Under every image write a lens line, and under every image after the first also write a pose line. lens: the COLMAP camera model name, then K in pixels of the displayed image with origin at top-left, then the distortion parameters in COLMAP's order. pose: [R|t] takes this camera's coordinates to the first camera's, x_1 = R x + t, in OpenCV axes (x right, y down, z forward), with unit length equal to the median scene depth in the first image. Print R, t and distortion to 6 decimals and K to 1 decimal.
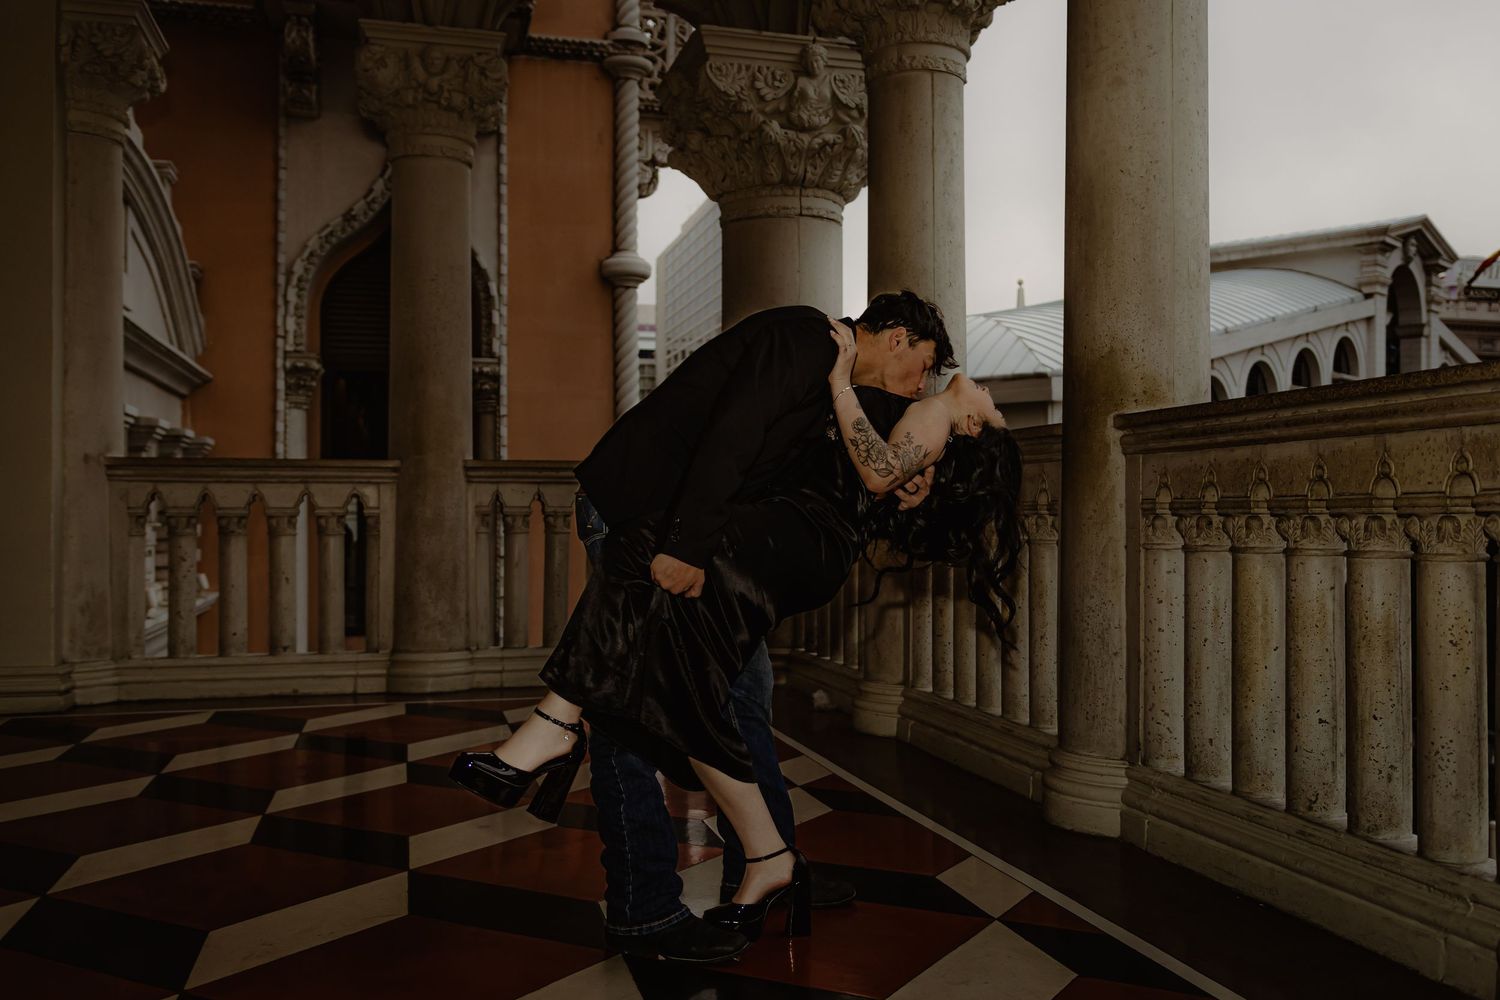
lens RADIAL K [[1295.7, 0, 758.8], [0, 1295.7, 504.1], [0, 0, 1]] dist [0.000610, 0.010332]
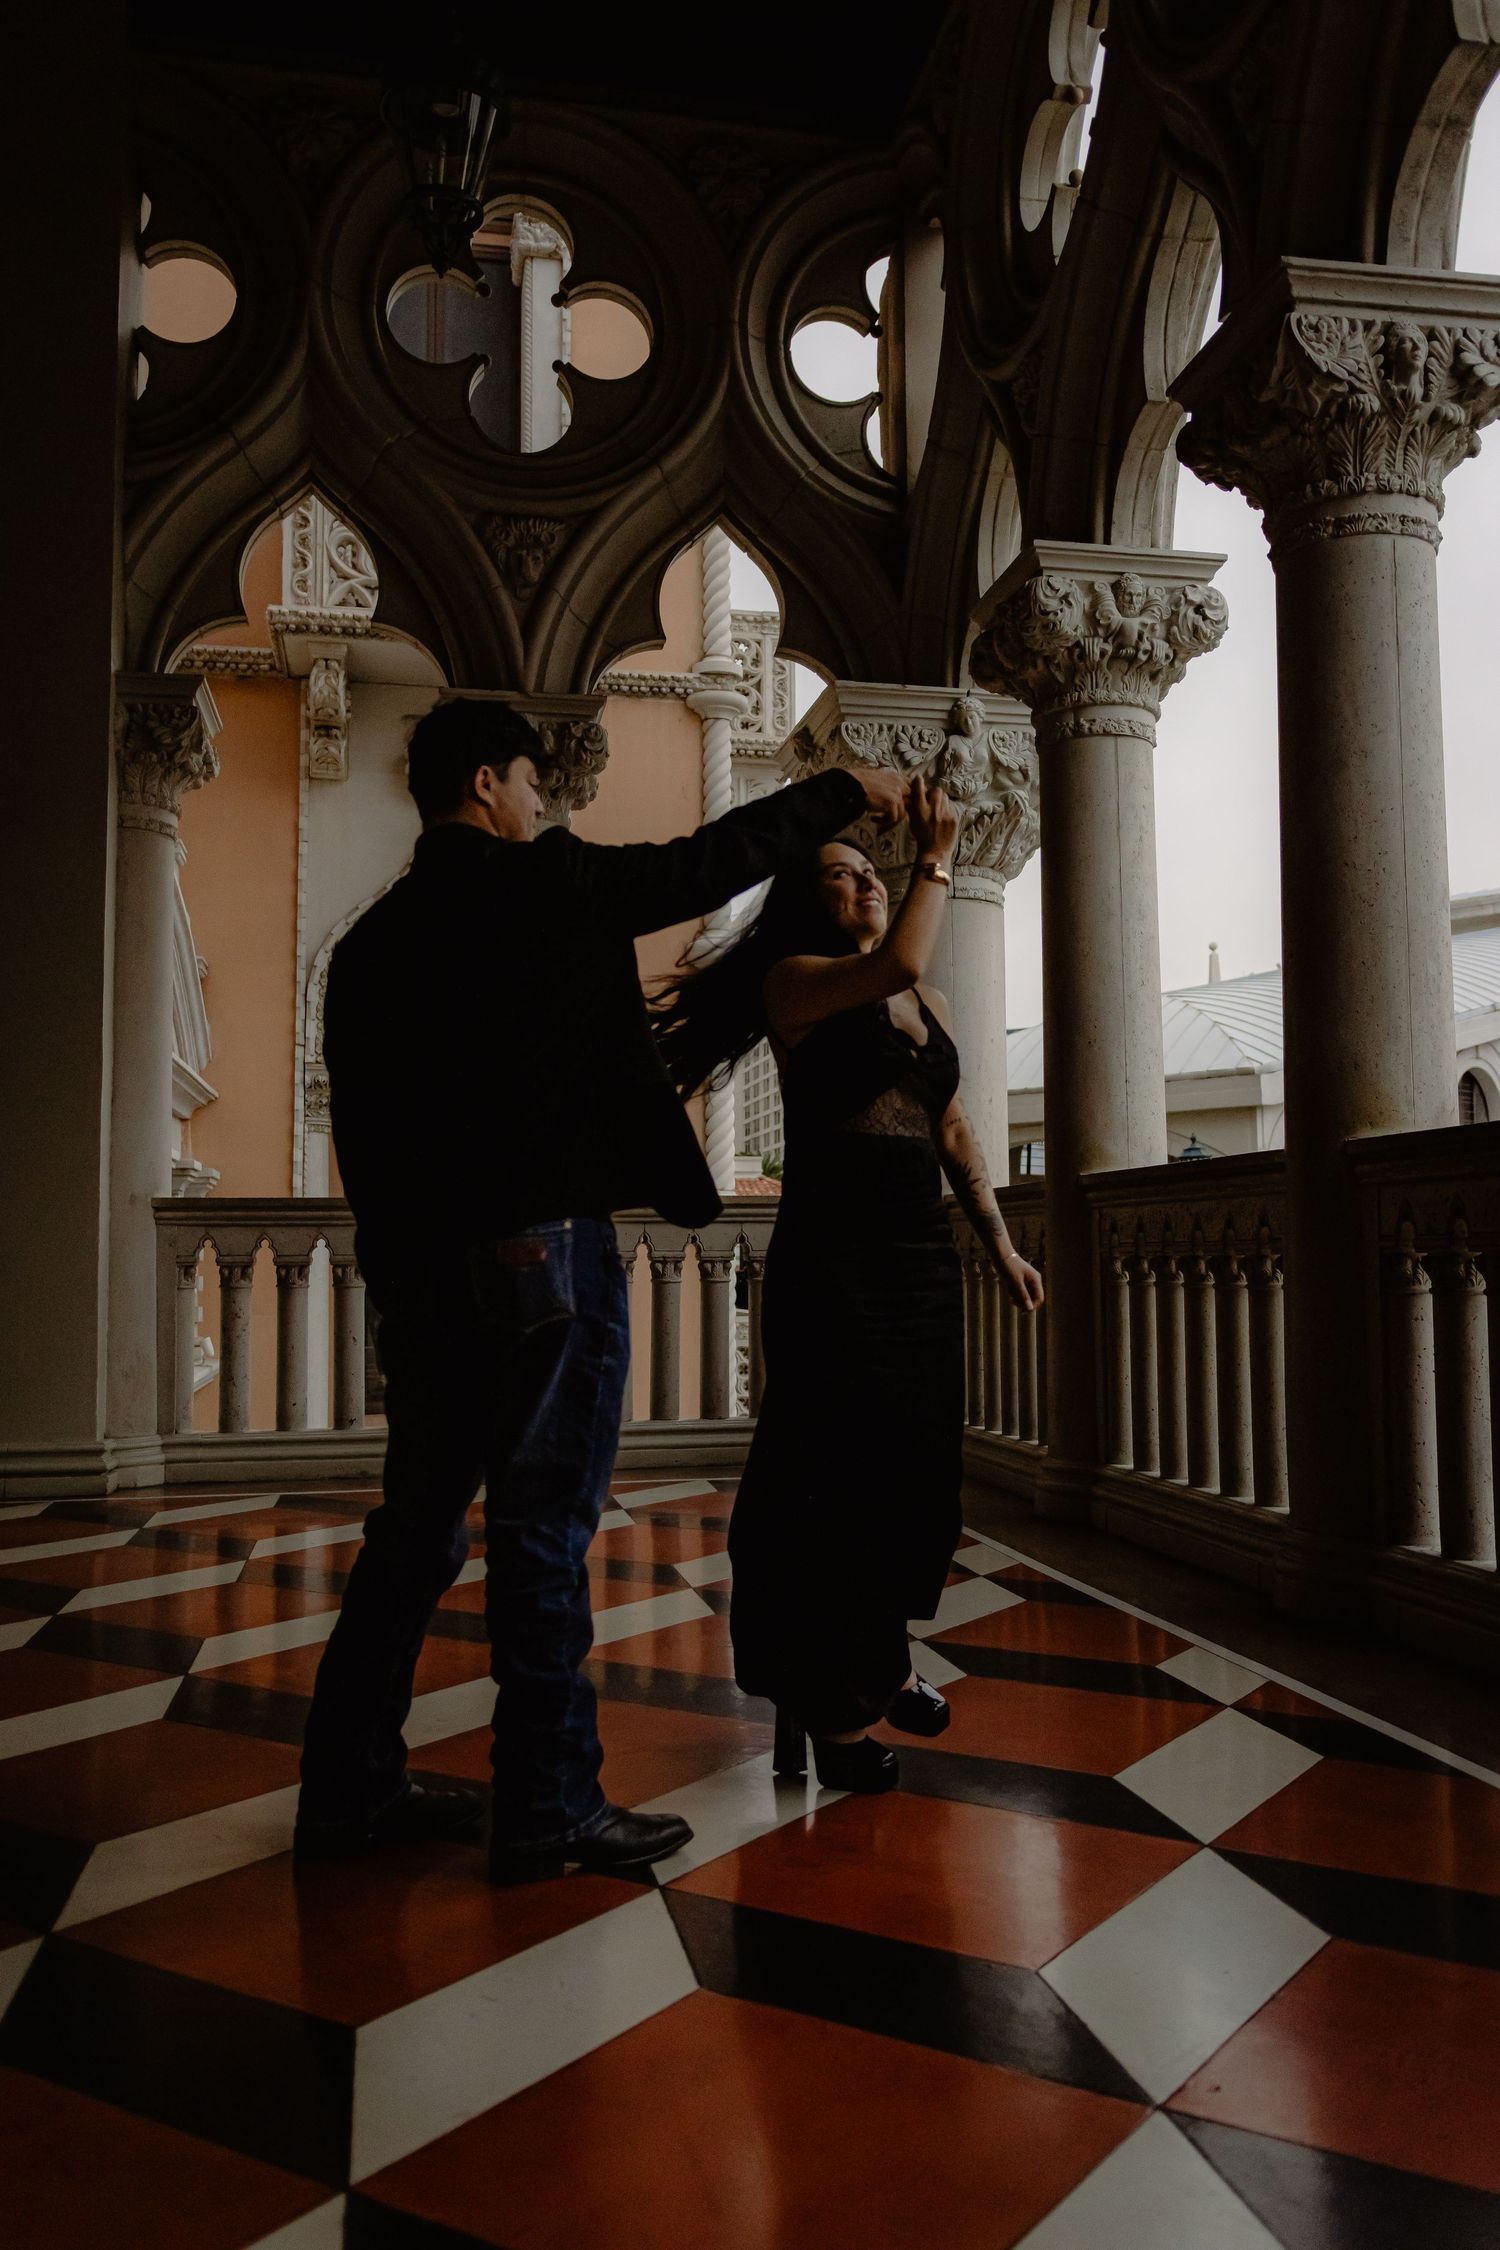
lens RADIAL K [[1779.1, 0, 731.2], [0, 1779.1, 1127.2], [0, 0, 1]] dist [0.013521, -0.015186]
pose [[0.997750, -0.012075, -0.065944, -0.037104], [0.007603, 0.997681, -0.067641, 0.000502], [0.066608, 0.066987, 0.995528, -0.139096]]
